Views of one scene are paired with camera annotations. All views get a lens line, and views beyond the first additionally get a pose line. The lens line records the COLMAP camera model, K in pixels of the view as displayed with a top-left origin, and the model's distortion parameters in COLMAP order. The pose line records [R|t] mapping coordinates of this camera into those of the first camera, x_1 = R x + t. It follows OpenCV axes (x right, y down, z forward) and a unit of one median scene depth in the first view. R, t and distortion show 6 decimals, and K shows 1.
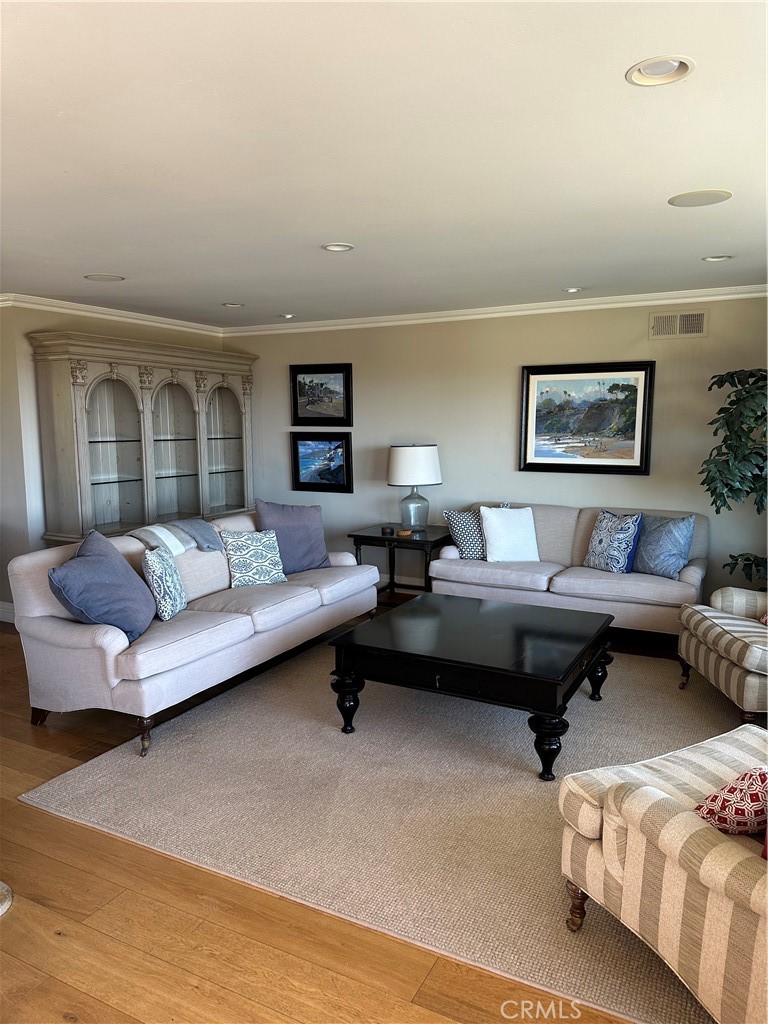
lens RADIAL K [[733.4, 0, 348.8], [0, 733.4, 525.6], [0, 0, 1]] dist [0.087210, -0.078695]
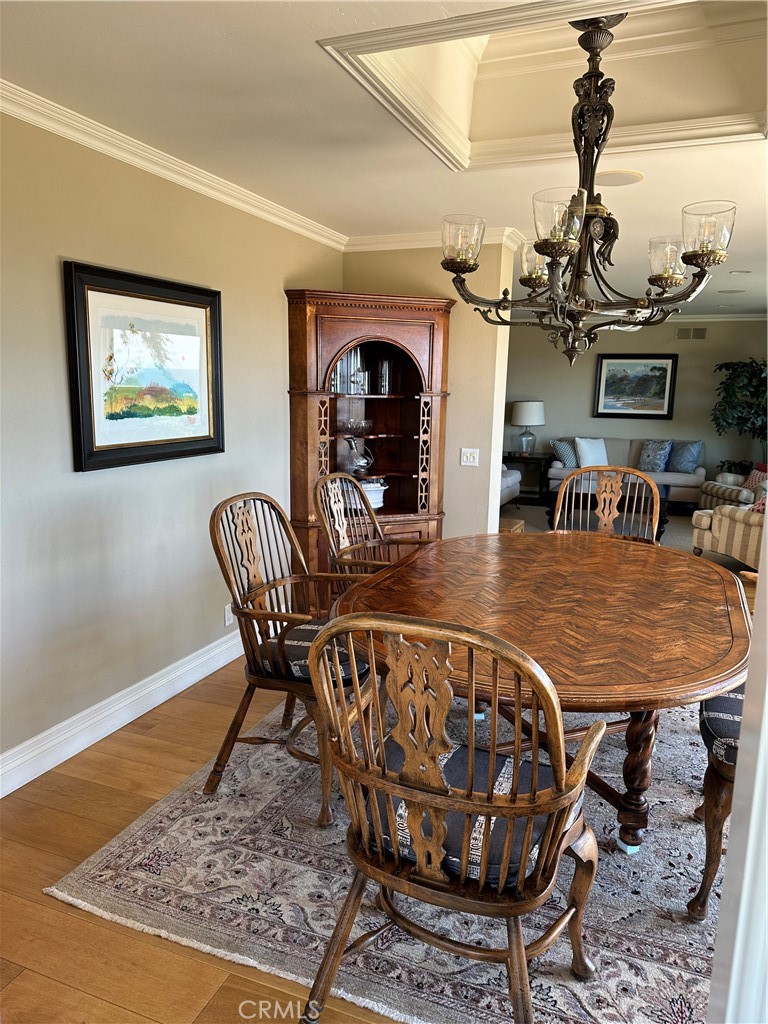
lens RADIAL K [[733.4, 0, 379.3], [0, 733.4, 525.5], [0, 0, 1]] dist [0.087210, -0.078695]
pose [[0.992019, 0.003126, 0.126054, -0.492343], [-0.008451, 0.999093, 0.041730, 0.111664], [-0.125809, -0.042462, 0.991145, -0.646036]]
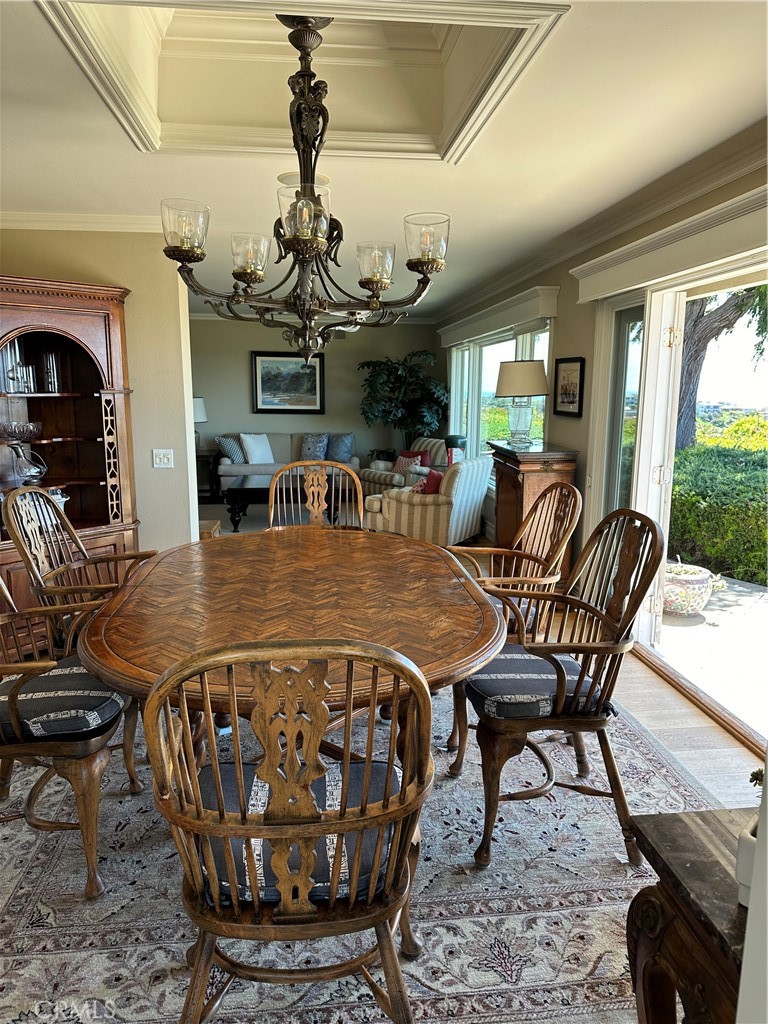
lens RADIAL K [[733.4, 0, 383.7], [0, 733.4, 523.2], [0, 0, 1]] dist [0.087210, -0.078695]
pose [[0.819698, -0.092378, 0.565298, -0.545325], [0.071539, 0.995693, 0.058976, 0.106526], [-0.568312, -0.007902, 0.822775, -0.609768]]
